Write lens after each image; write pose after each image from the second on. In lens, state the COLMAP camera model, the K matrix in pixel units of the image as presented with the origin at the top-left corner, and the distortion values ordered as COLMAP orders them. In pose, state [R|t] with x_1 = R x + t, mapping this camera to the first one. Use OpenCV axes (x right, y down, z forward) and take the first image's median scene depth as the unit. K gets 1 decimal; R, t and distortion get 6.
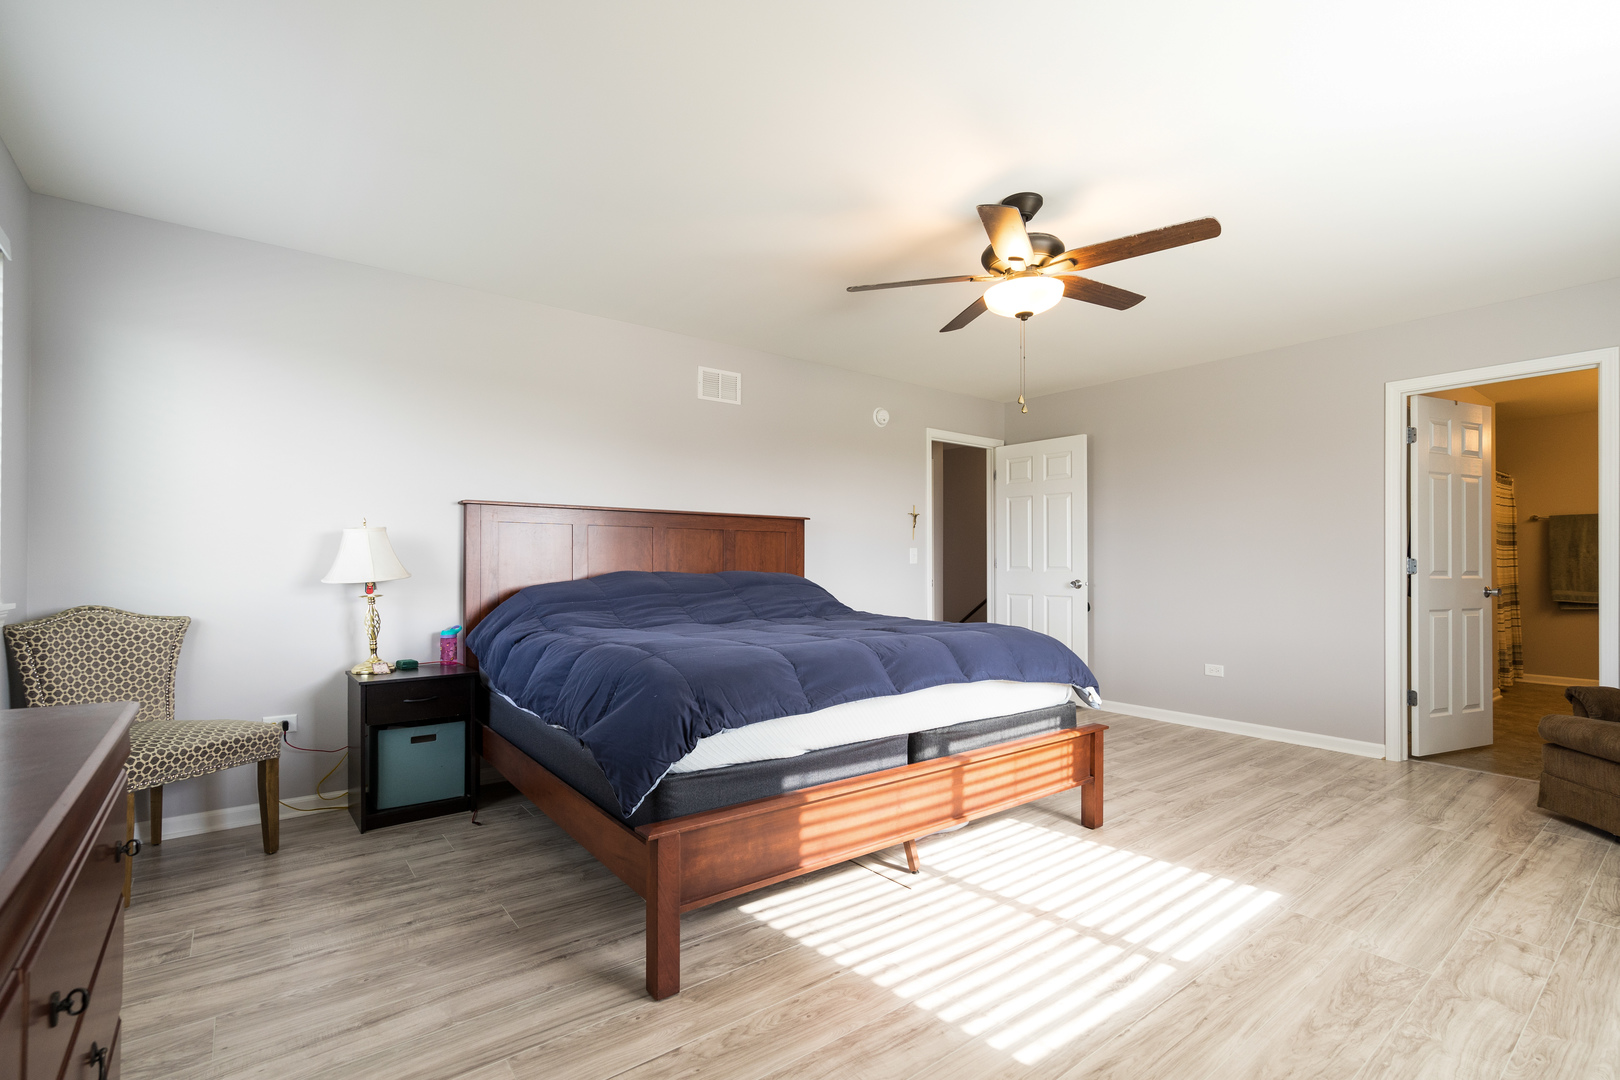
lens RADIAL K [[734.3, 0, 810.0], [0, 734.3, 540.0], [0, 0, 1]] dist [-0.003608, -0.000077]
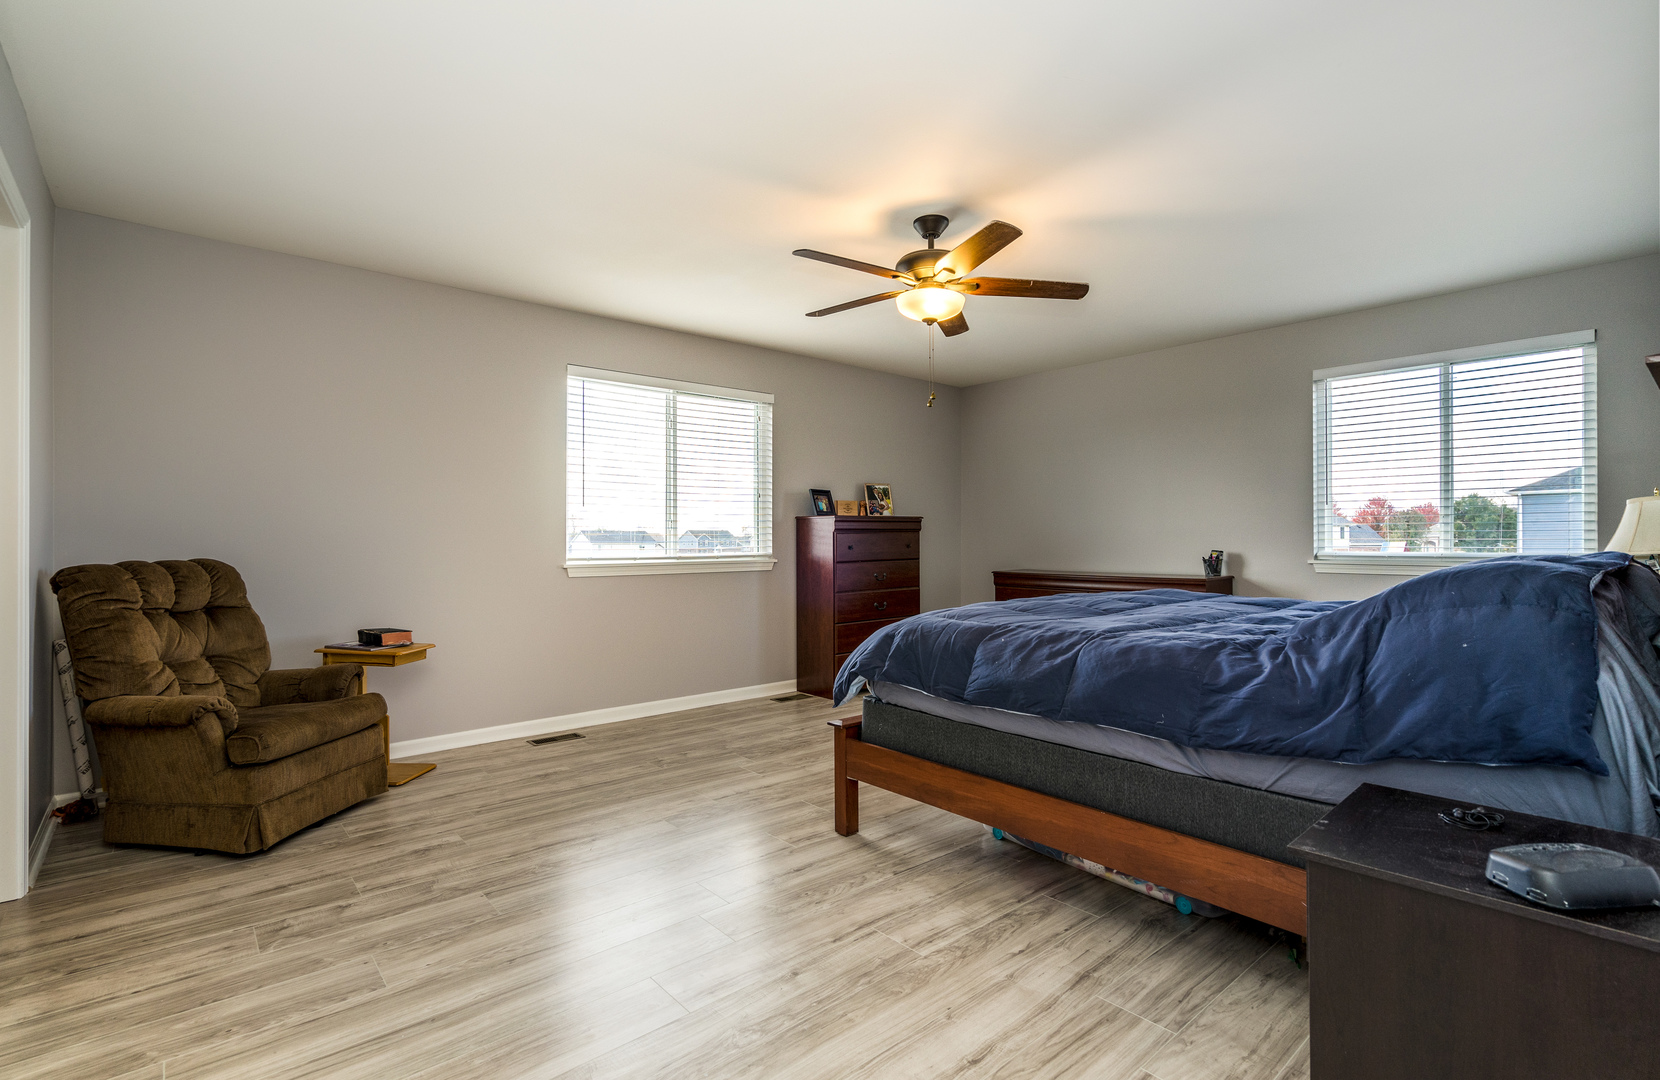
lens RADIAL K [[781.1, 0, 830.0], [0, 781.1, 540.0], [0, 0, 1]] dist [0.000155, 0.000056]
pose [[-0.998874, -0.010126, -0.046351, 0.454856], [-0.009077, 0.999699, -0.022785, 0.043850], [0.046568, -0.022339, -0.998665, 2.025449]]
